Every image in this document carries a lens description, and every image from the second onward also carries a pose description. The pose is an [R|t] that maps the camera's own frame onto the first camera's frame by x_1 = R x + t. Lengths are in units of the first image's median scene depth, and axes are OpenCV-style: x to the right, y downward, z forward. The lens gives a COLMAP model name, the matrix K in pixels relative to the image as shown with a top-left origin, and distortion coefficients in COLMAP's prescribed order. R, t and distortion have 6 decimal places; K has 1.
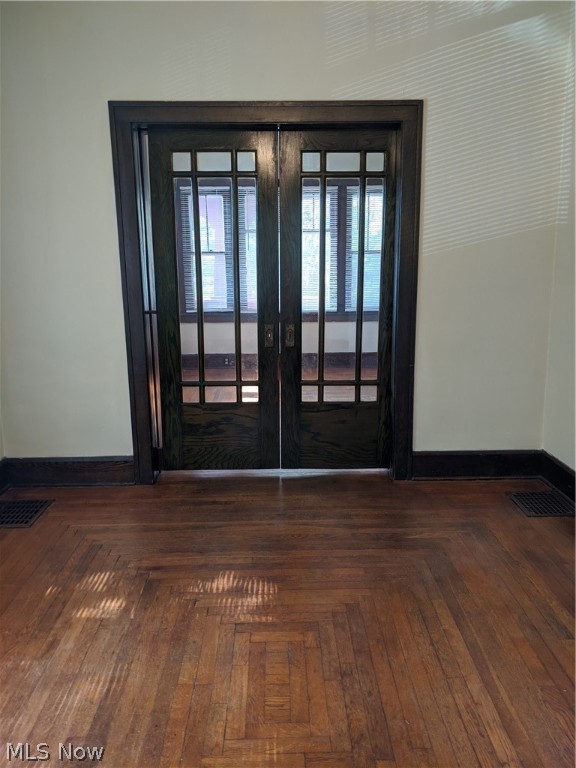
lens RADIAL K [[610.0, 0, 291.6], [0, 610.0, 379.8], [0, 0, 1]] dist [0.042717, -0.071205]
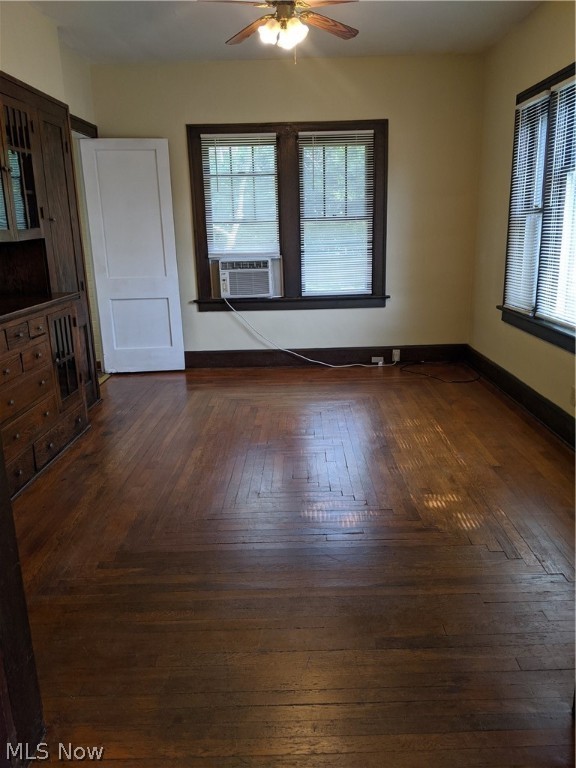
lens RADIAL K [[610.0, 0, 289.6], [0, 610.0, 387.7], [0, 0, 1]] dist [0.042717, -0.071205]
pose [[-0.998670, 0.026382, 0.044305, -0.044478], [0.043520, 0.892092, 0.449752, -0.282757], [-0.027658, 0.451082, -0.892054, 1.407288]]
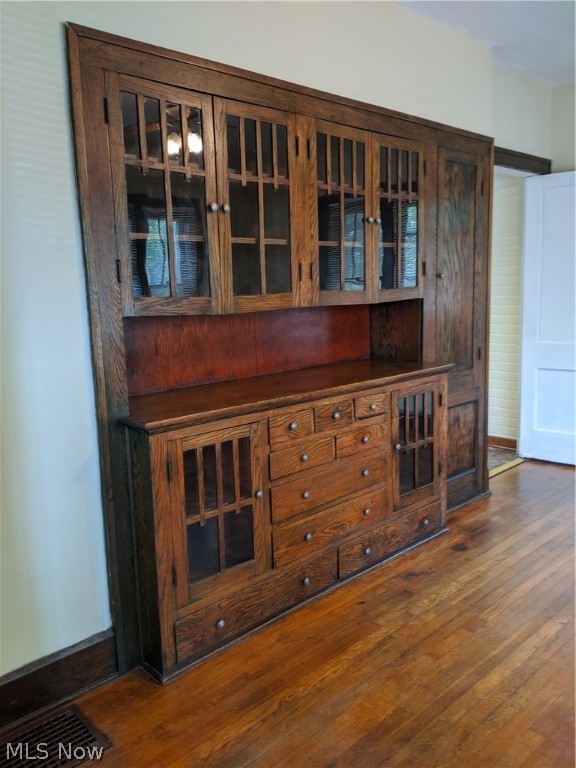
lens RADIAL K [[610.0, 0, 290.8], [0, 610.0, 383.7], [0, 0, 1]] dist [0.042717, -0.071205]
pose [[-0.669334, -0.076256, 0.739038, -0.125417], [0.197376, 0.940724, 0.275827, -0.214374], [-0.716265, 0.330489, -0.614607, 1.051478]]
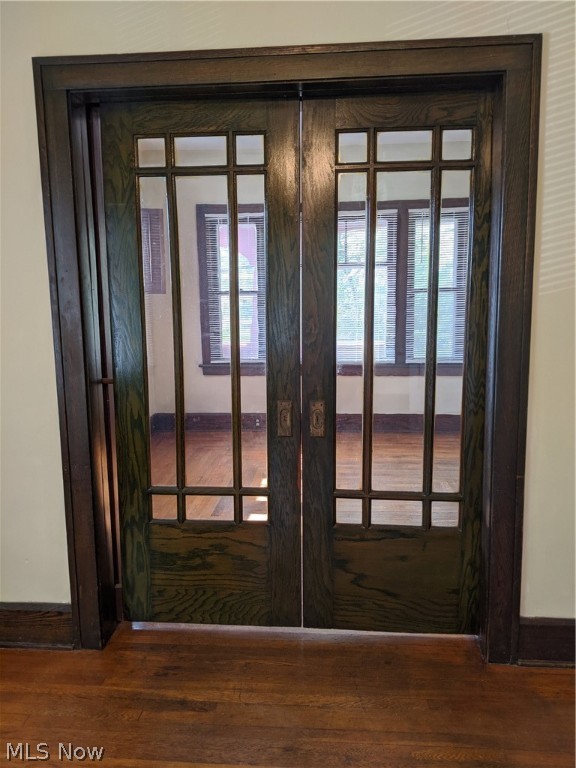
lens RADIAL K [[610.0, 0, 286.6], [0, 610.0, 377.8], [0, 0, 1]] dist [0.042717, -0.071205]
pose [[0.994553, 0.010307, -0.103721, 0.032769], [-0.017063, 0.997774, -0.064459, -0.080197], [0.102826, 0.065878, 0.992515, 0.392382]]
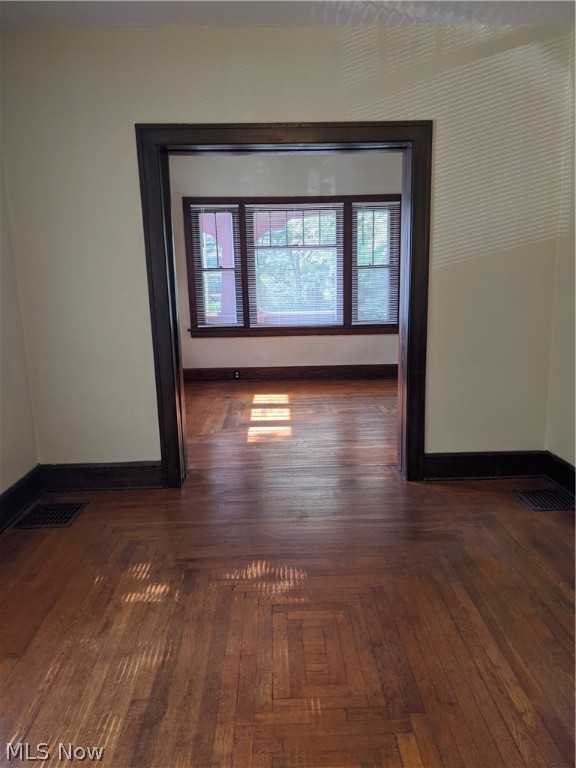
lens RADIAL K [[610.0, 0, 296.7], [0, 610.0, 402.5], [0, 0, 1]] dist [0.042717, -0.071205]
pose [[0.999860, -0.012832, 0.010784, -0.036426], [0.012739, 0.999882, 0.008579, 0.018436], [-0.010892, -0.008441, 0.999905, -0.059952]]
